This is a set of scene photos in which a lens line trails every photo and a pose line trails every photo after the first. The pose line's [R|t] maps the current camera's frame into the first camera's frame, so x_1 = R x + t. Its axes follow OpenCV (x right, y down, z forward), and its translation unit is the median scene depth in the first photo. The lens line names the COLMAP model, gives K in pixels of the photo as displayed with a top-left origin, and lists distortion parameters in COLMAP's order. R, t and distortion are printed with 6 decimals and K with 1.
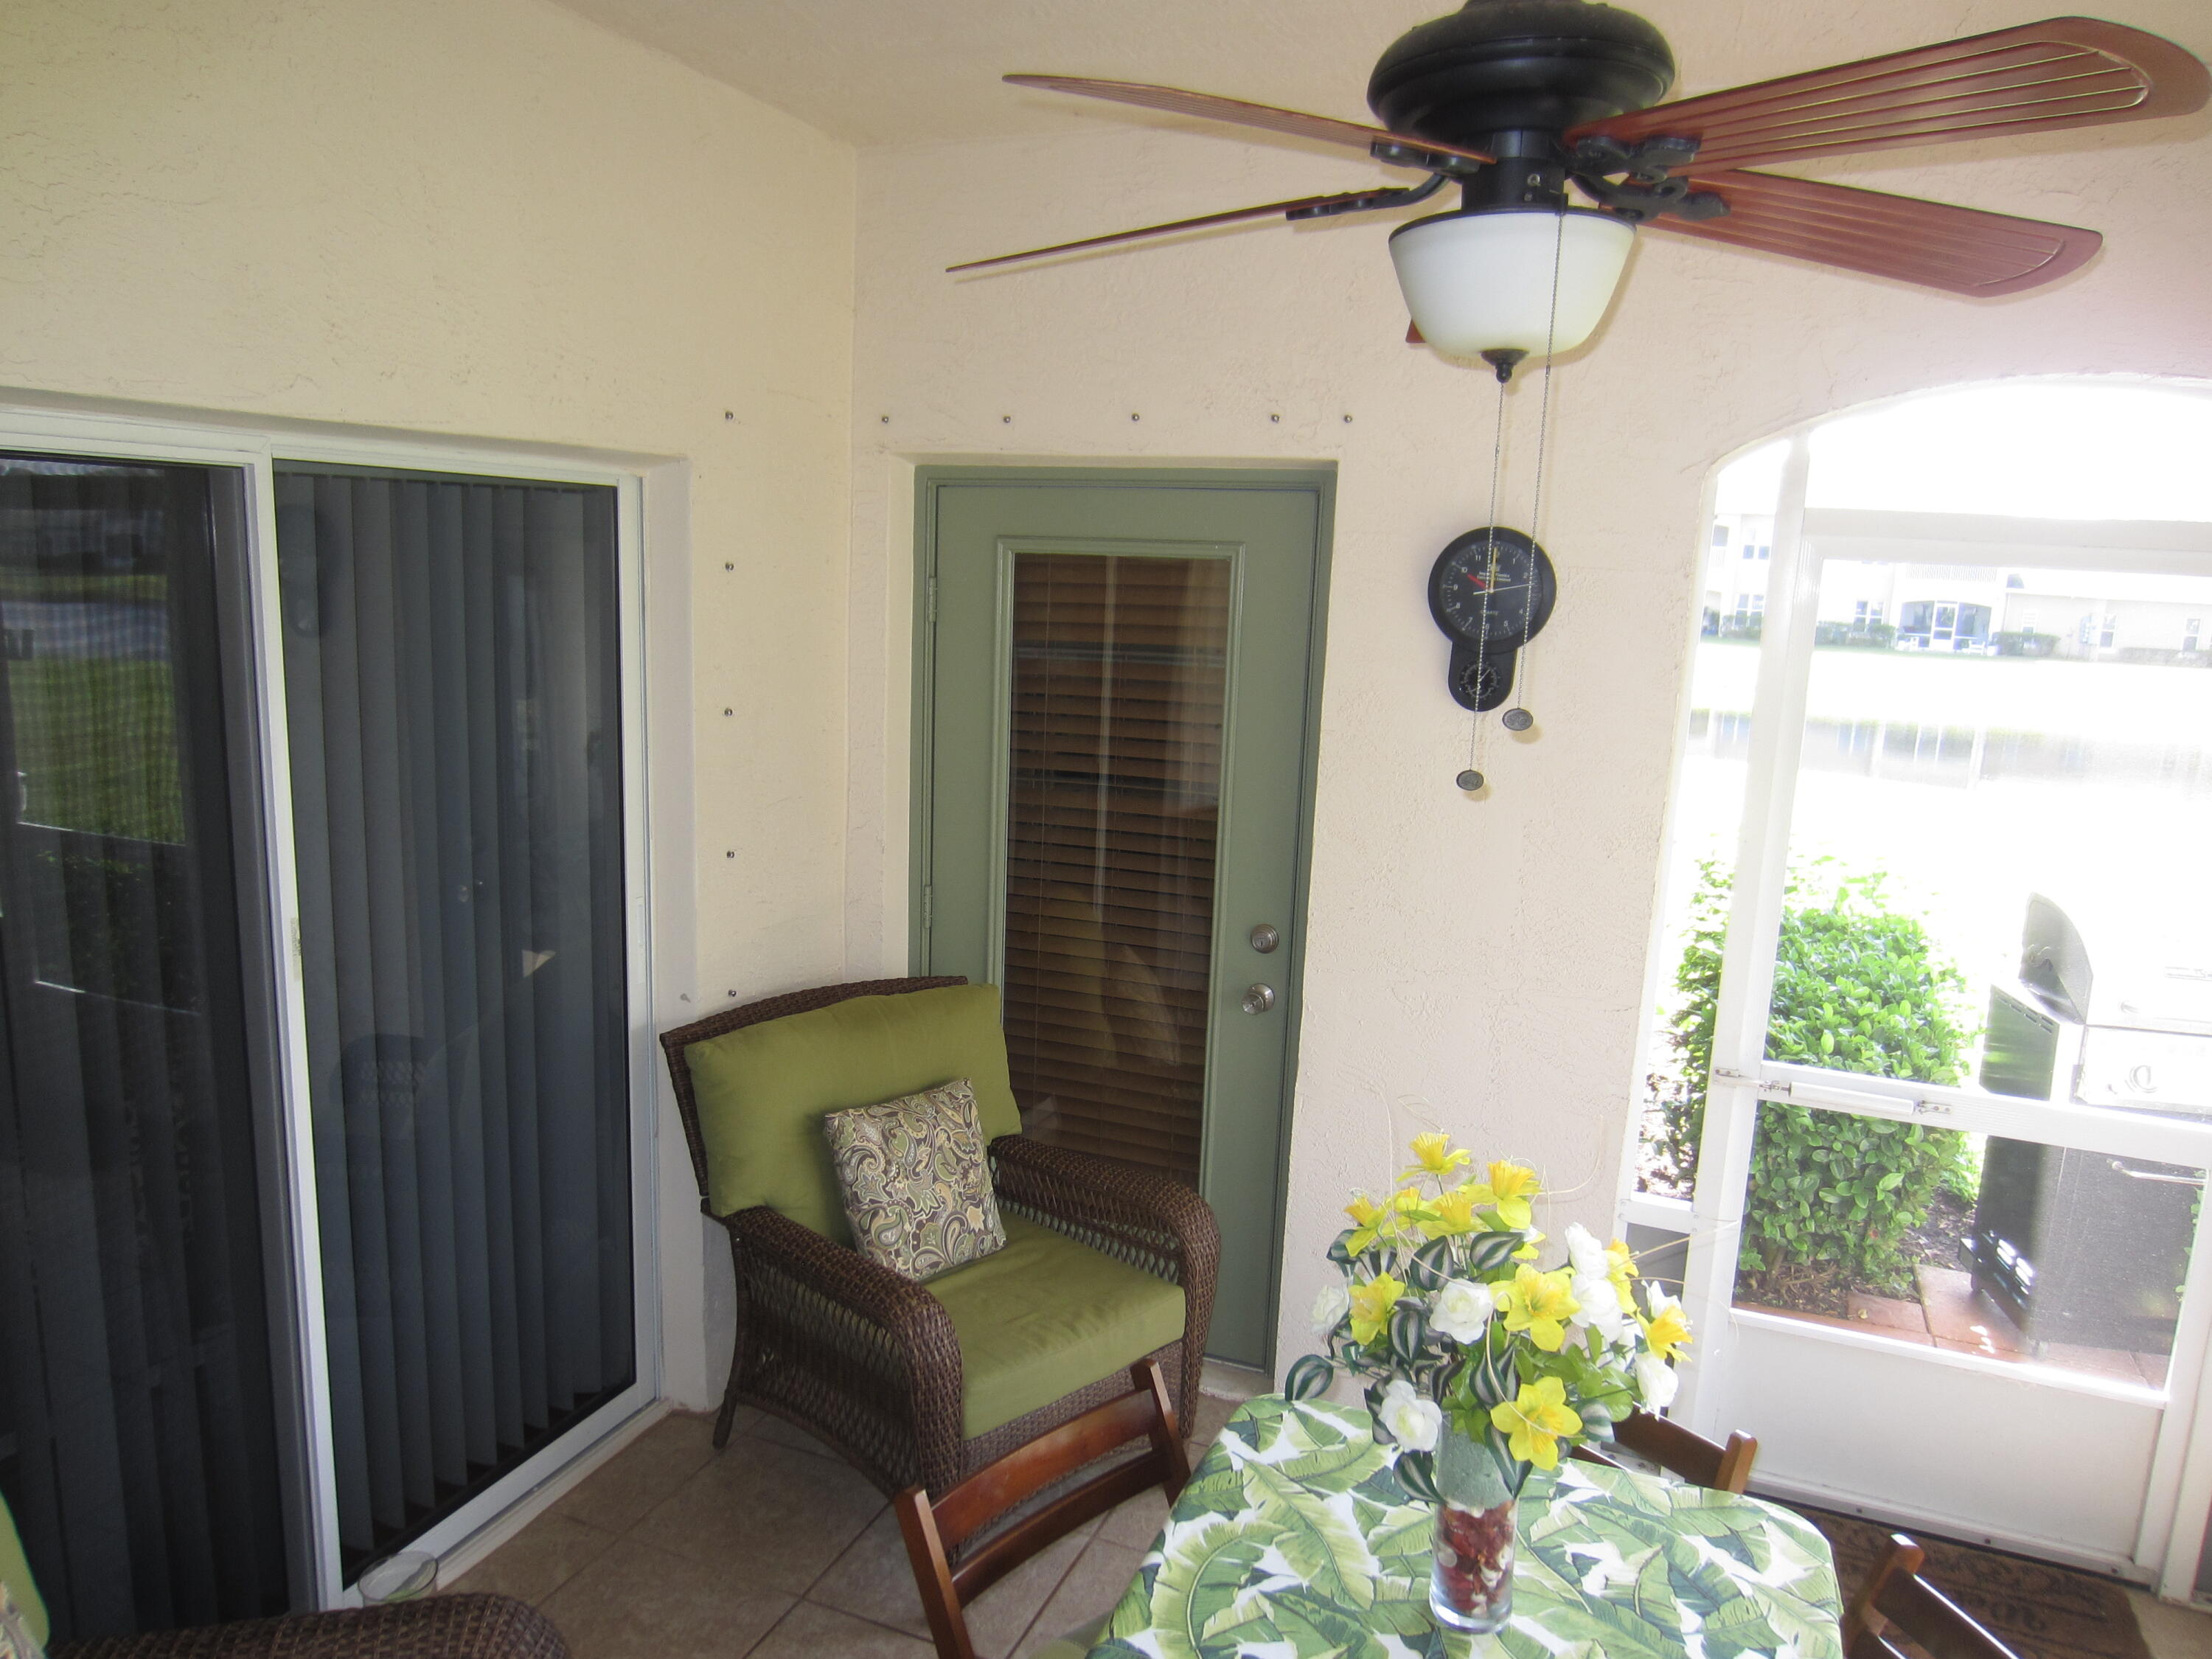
lens RADIAL K [[1550.2, 0, 1104.0], [0, 1550.2, 832.1], [0, 0, 1]] dist [-0.037876, 0.025572]
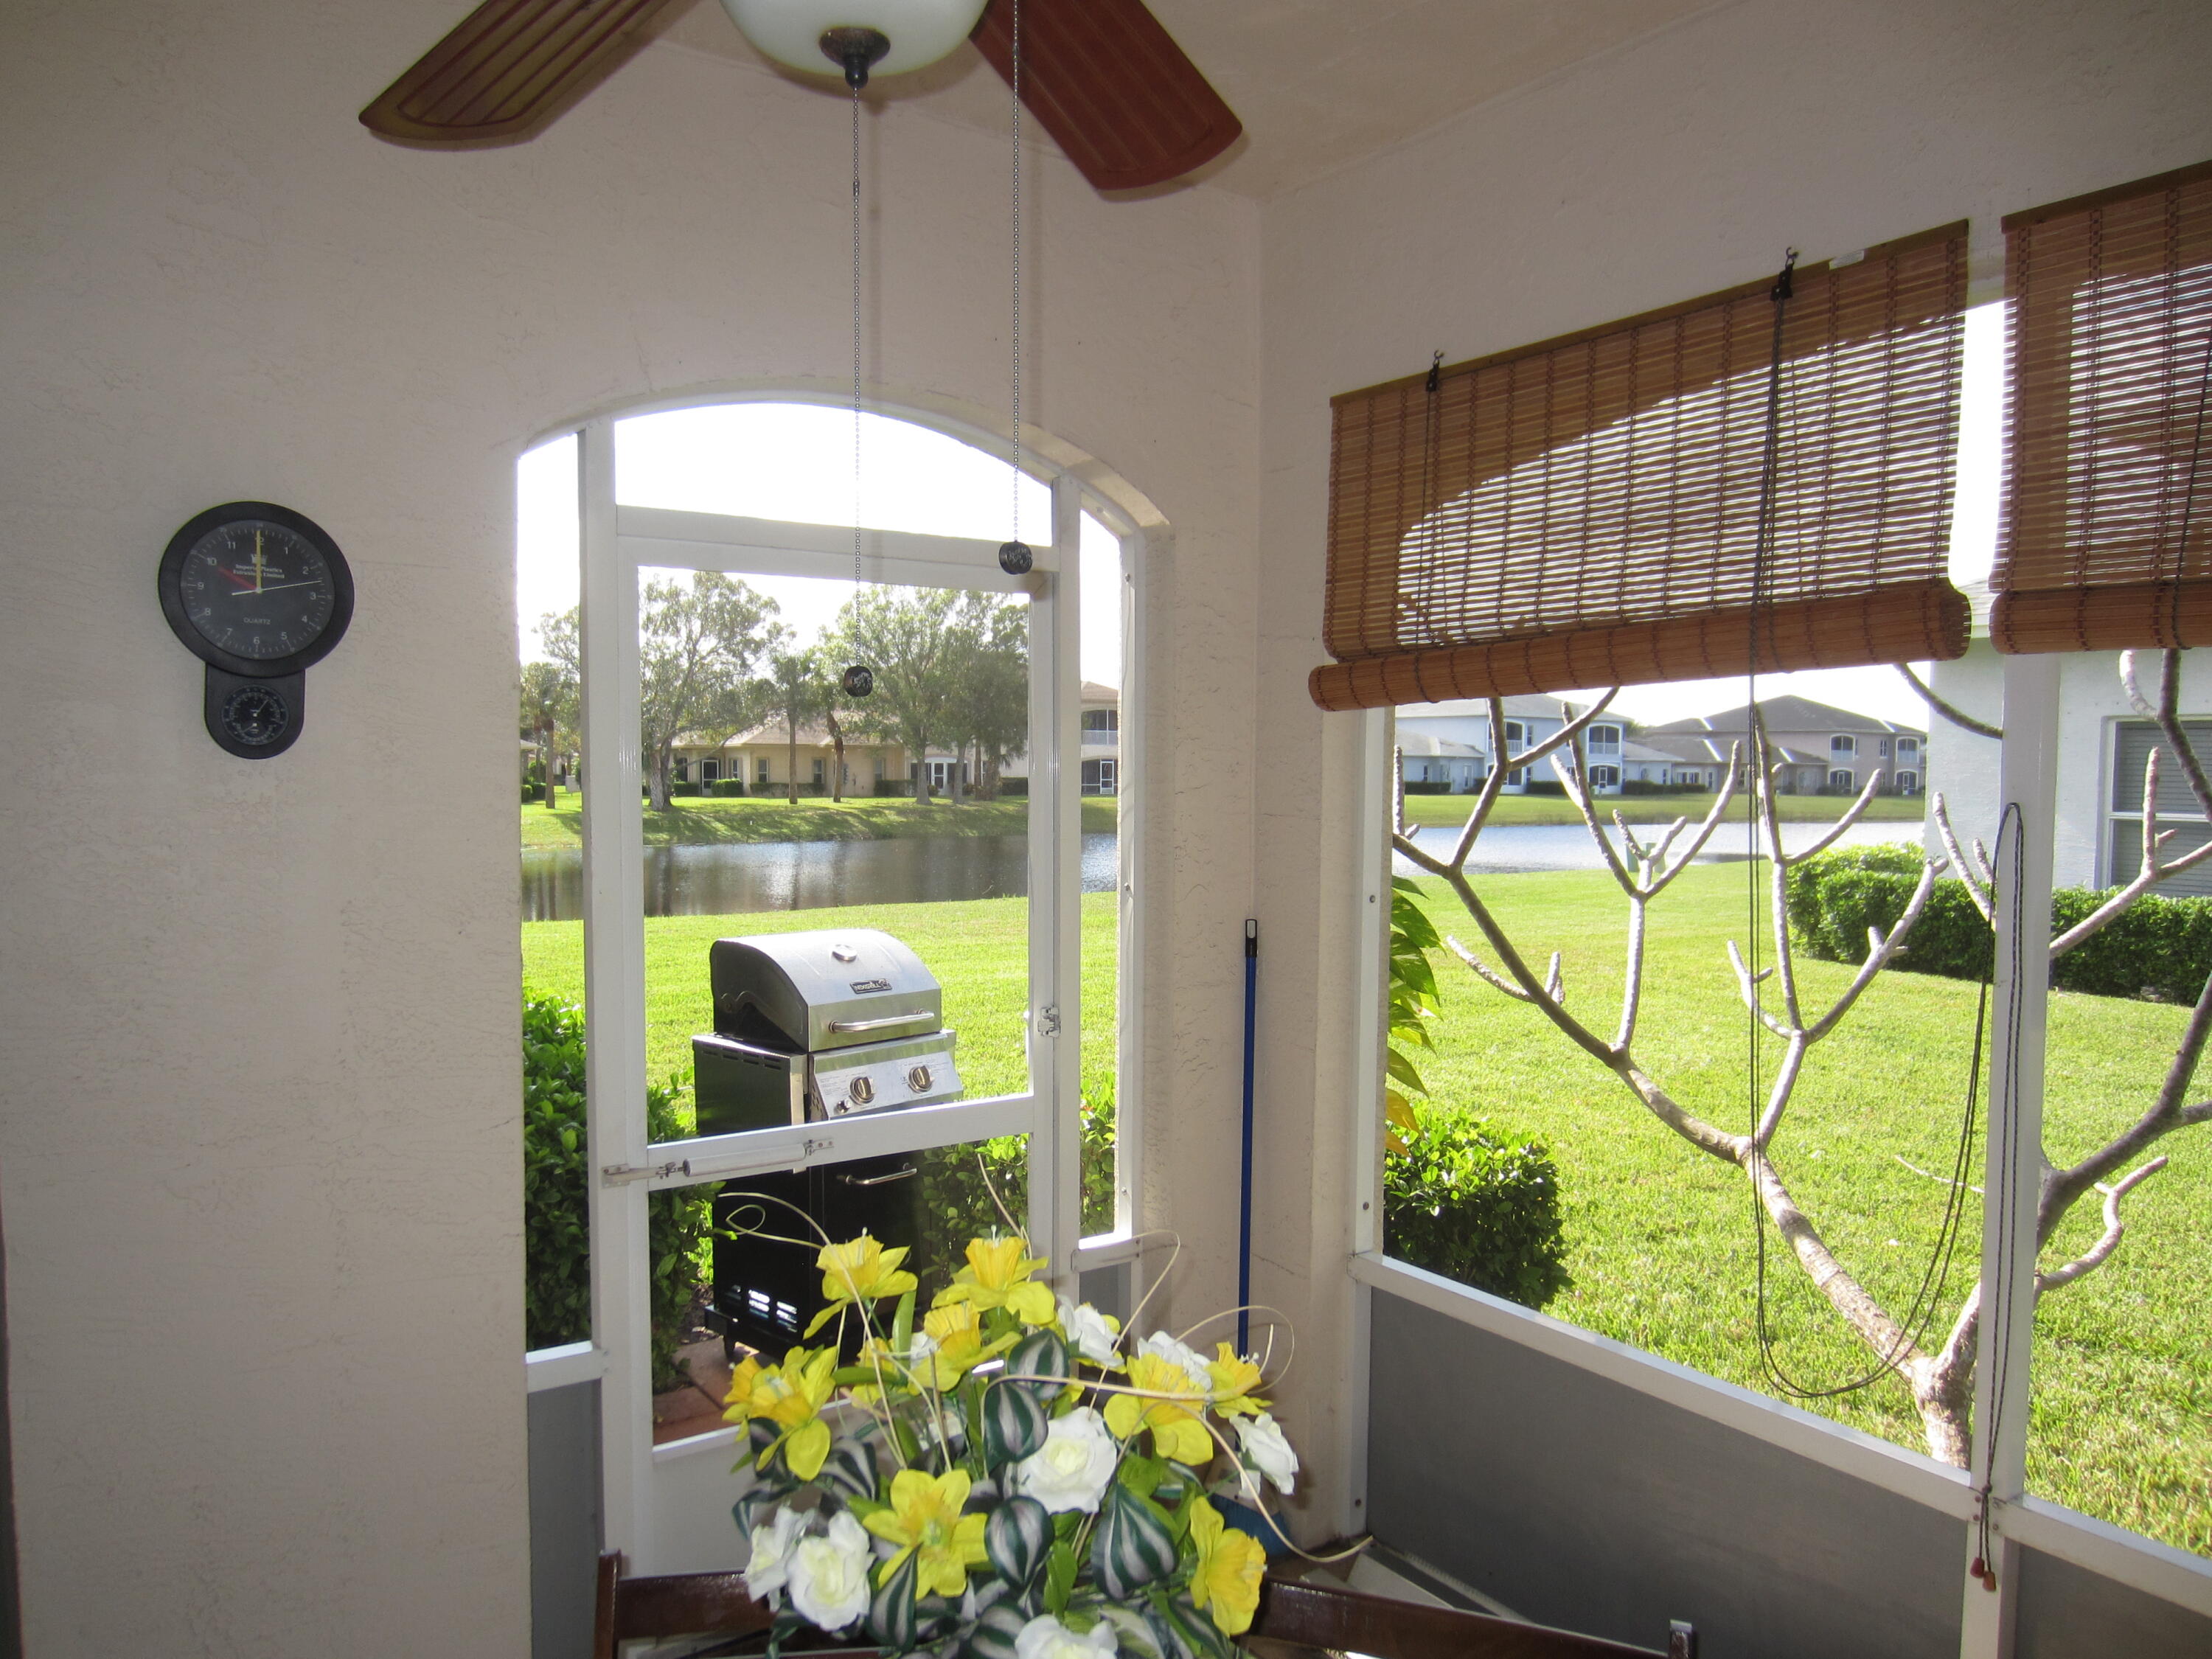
lens RADIAL K [[1550.2, 0, 1096.5], [0, 1550.2, 837.6], [0, 0, 1]] dist [-0.037876, 0.025572]
pose [[0.542977, -0.089851, 0.834927, -0.185077], [0.173199, 0.984864, -0.006650, 0.037457], [-0.821692, 0.148219, 0.550321, 0.390984]]
